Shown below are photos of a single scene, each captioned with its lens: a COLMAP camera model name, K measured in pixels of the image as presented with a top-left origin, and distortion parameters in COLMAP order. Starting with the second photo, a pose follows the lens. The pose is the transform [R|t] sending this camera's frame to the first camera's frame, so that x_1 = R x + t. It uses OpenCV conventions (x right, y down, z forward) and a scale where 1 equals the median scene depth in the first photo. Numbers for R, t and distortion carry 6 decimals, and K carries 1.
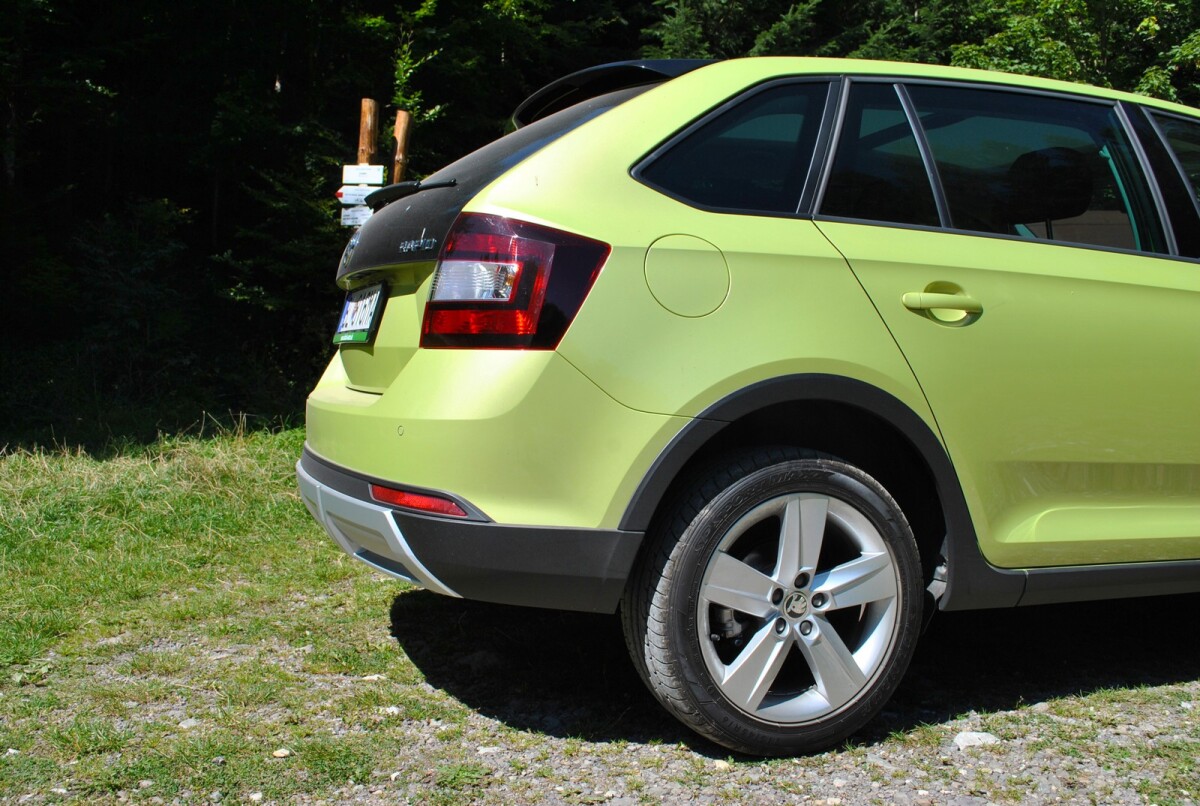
lens RADIAL K [[1137.0, 0, 570.9], [0, 1137.0, 393.1], [0, 0, 1]] dist [-0.075510, 0.000000]
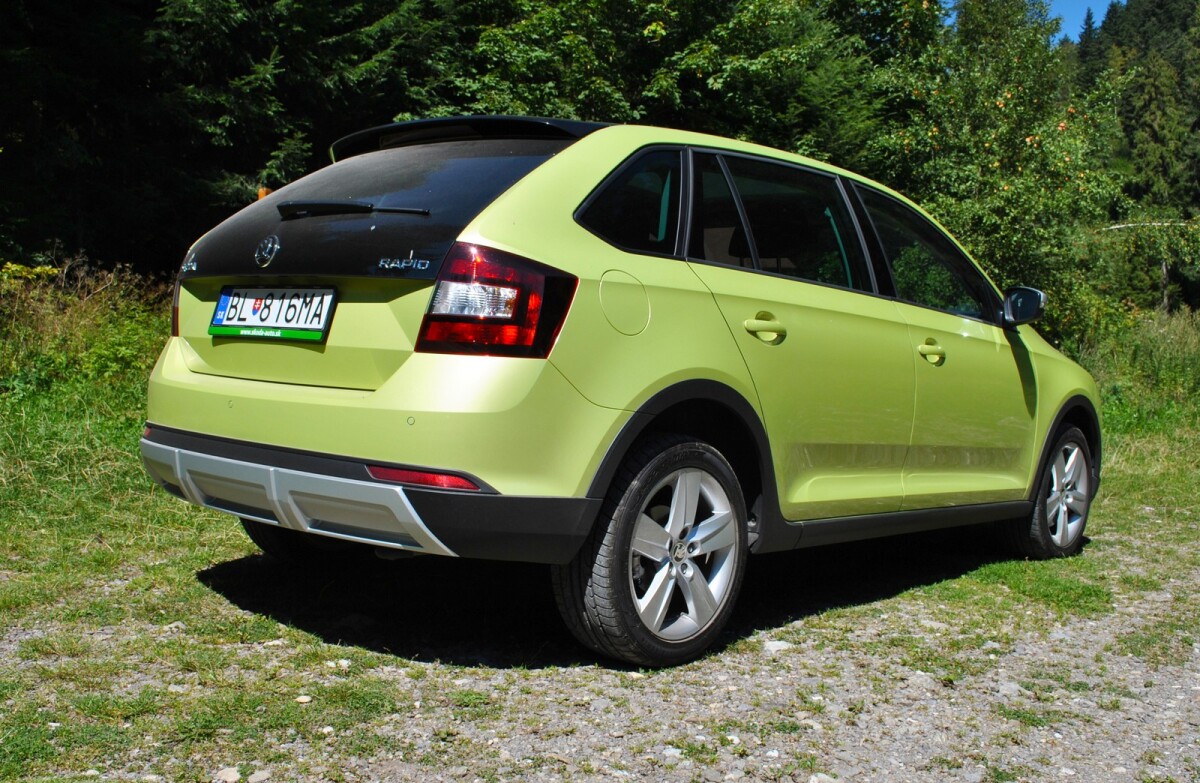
lens RADIAL K [[1231.6, 0, 603.9], [0, 1231.6, 395.2], [0, 0, 1]] dist [-0.104992, 0.000000]
pose [[0.888509, 0.010932, 0.458729, -0.534183], [-0.020982, 0.999638, 0.016819, -0.019231], [-0.458379, -0.024569, 0.888417, -0.236371]]
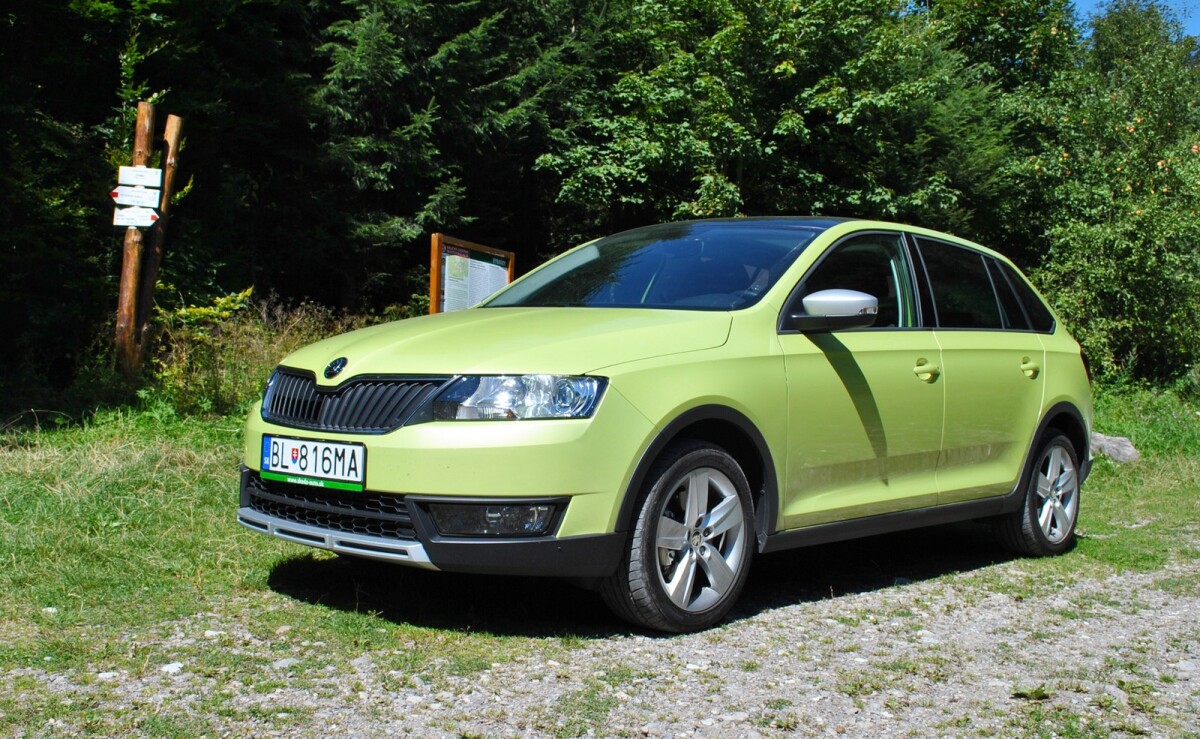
lens RADIAL K [[1260.7, 0, 601.9], [0, 1260.7, 375.2], [0, 0, 1]] dist [-0.049527, 0.000000]
pose [[0.930410, 0.020893, 0.365925, -0.938358], [-0.014382, 0.999686, -0.020510, 0.003109], [-0.366239, 0.013820, 0.930418, -0.847968]]
